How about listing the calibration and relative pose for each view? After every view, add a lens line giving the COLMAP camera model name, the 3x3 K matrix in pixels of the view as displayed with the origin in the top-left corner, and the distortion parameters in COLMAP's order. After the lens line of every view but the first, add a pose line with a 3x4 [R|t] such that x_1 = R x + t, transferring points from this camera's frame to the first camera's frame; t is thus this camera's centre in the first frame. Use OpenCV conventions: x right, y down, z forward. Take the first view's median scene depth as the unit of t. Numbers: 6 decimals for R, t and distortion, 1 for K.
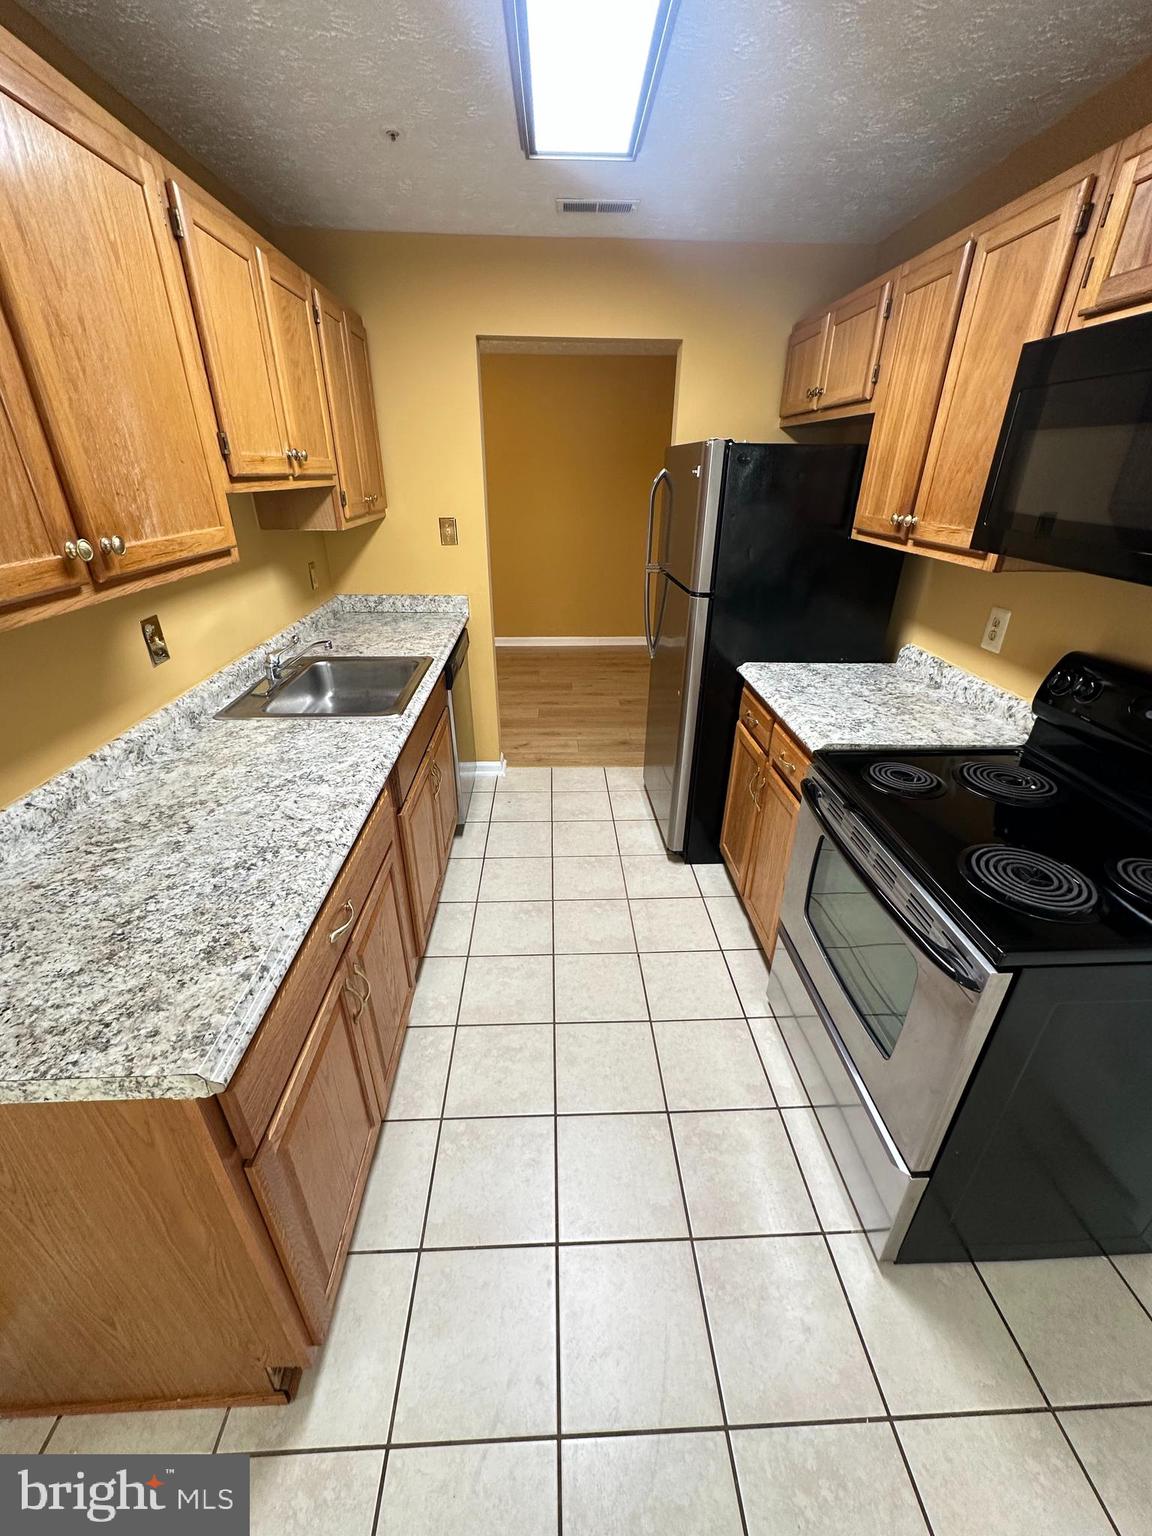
lens RADIAL K [[608.8, 0, 576.0], [0, 608.8, 768.0], [0, 0, 1]] dist [-0.001578, -0.000557]
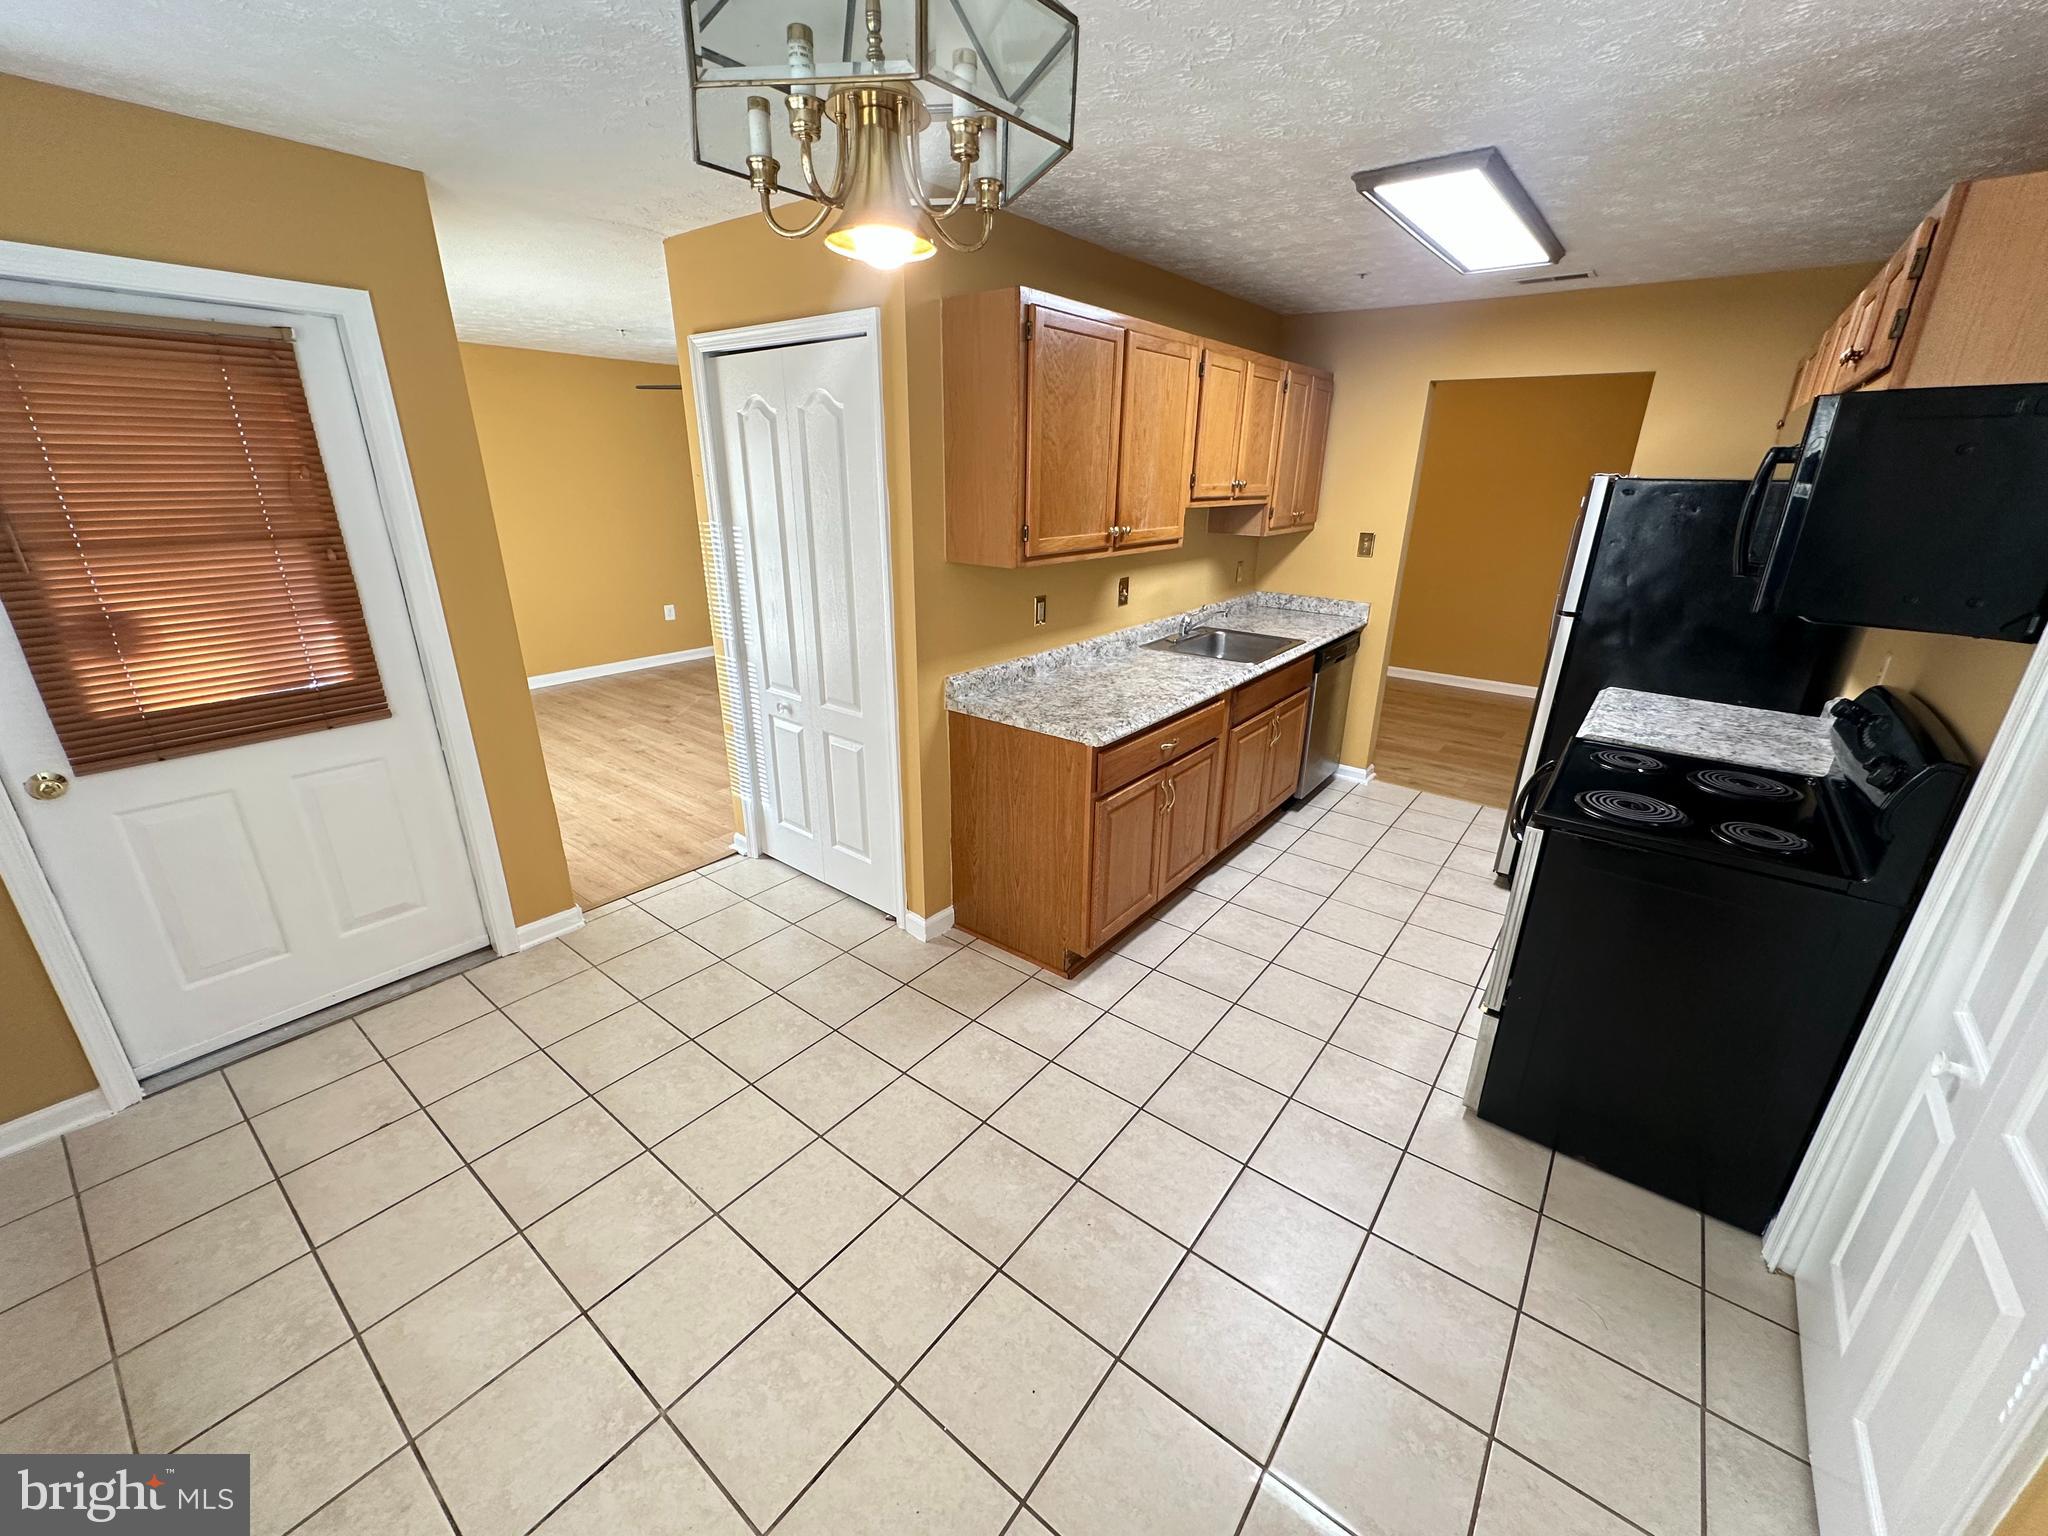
lens RADIAL K [[811.7, 0, 1024.0], [0, 811.7, 768.0], [0, 0, 1]] dist [-0.001578, -0.000557]
pose [[0.760772, 0.228890, -0.607318, 0.526898], [-0.294226, 0.955699, -0.008379, 0.334004], [0.578496, 0.185063, 0.794414, -0.784447]]
